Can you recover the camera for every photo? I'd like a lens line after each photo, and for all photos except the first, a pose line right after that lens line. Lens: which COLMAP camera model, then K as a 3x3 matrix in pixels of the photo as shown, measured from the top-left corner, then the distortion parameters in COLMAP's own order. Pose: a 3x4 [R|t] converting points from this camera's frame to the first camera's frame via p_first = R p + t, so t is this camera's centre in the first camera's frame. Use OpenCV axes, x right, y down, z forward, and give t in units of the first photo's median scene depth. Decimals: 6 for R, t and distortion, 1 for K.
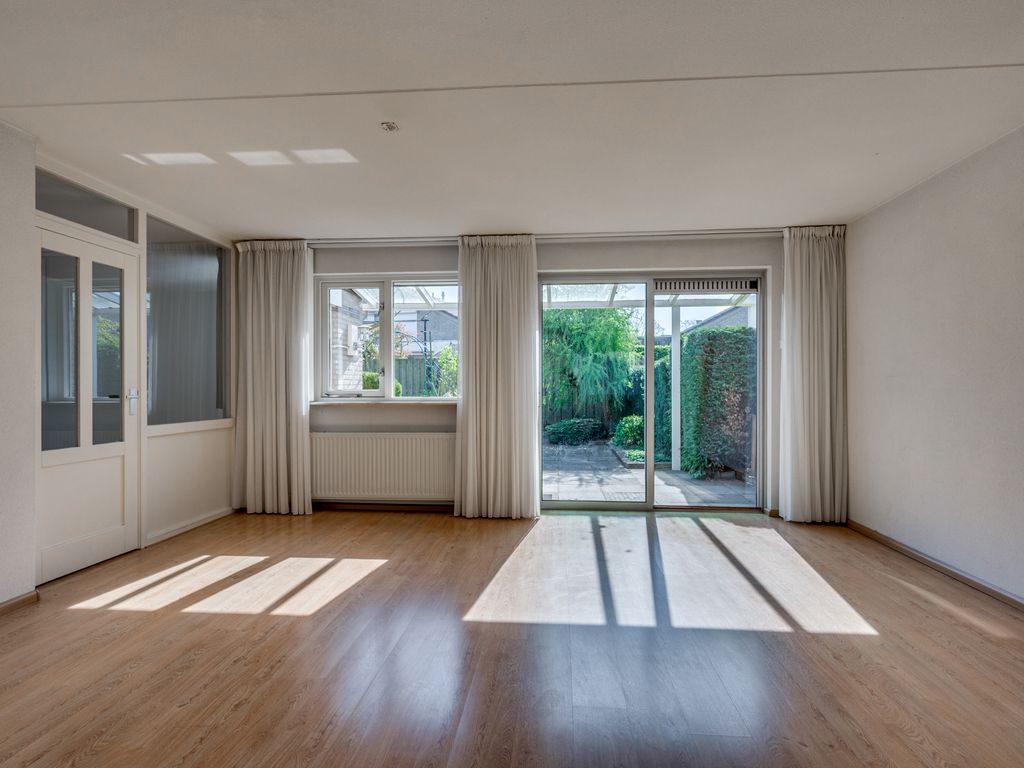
lens RADIAL K [[559.7, 0, 512.8], [0, 559.7, 388.5], [0, 0, 1]] dist [0.002987, 0.000581]
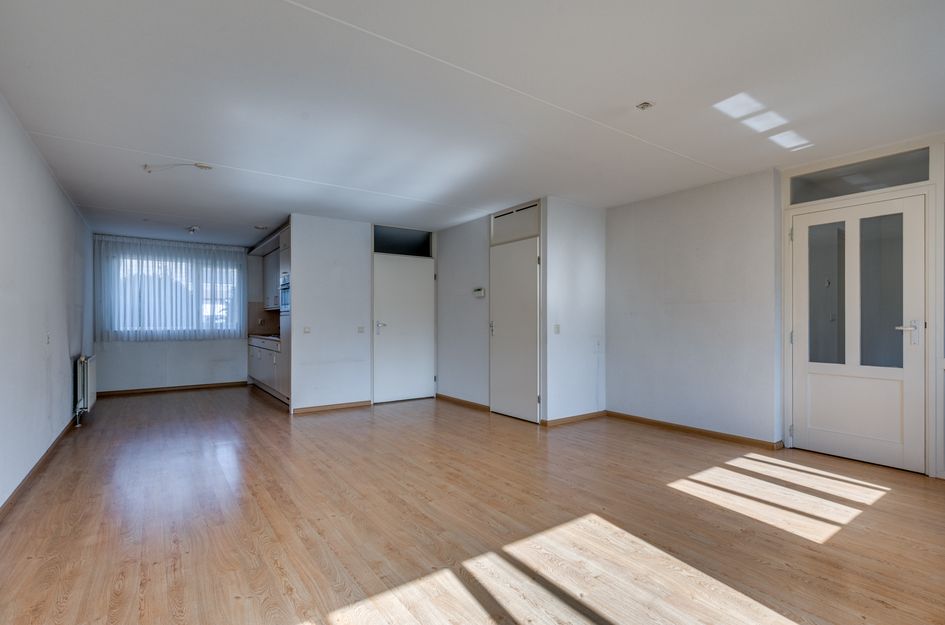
lens RADIAL K [[473.0, 0, 487.9], [0, 473.0, 314.2], [0, 0, 1]] dist [0.035498, 0.000204]
pose [[-0.744992, -0.003758, -0.667063, 0.434242], [0.001507, 0.999972, -0.007316, -0.004817], [0.667072, -0.006455, -0.744965, 0.917346]]
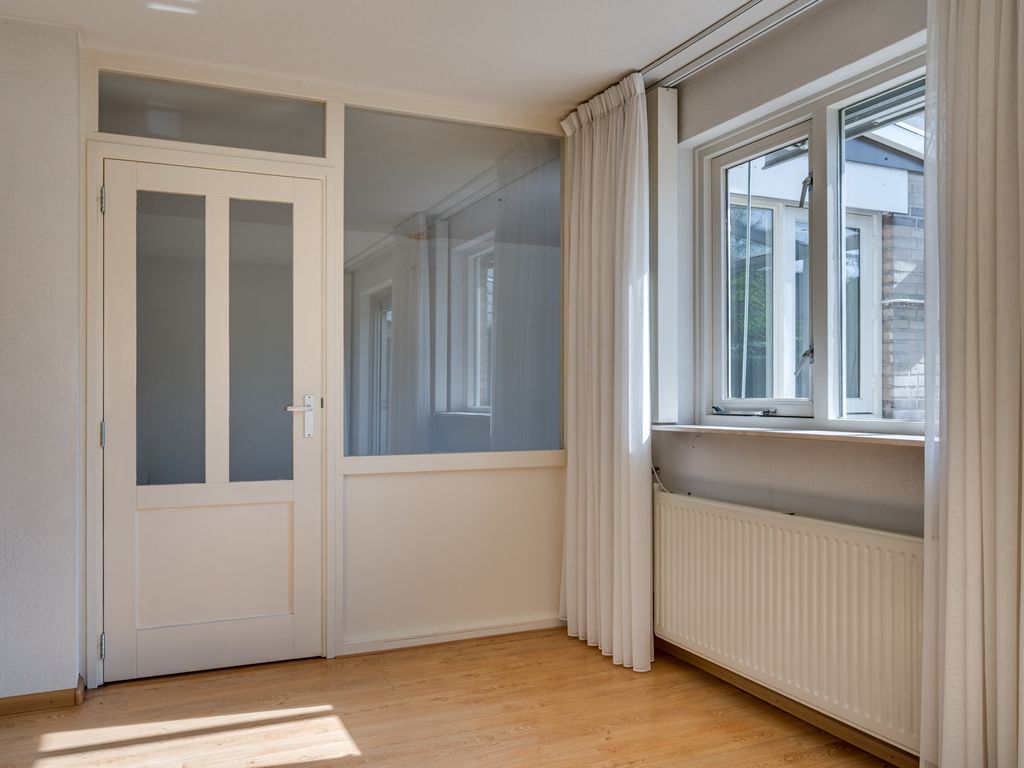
lens RADIAL K [[818.0, 0, 511.5], [0, 818.0, 397.8], [0, 0, 1]] dist [-0.003197, -0.007466]
pose [[0.484192, 0.002008, -0.874959, 0.170450], [0.000129, 0.999997, 0.002366, 0.001080], [0.874962, -0.001258, 0.484190, 0.607447]]
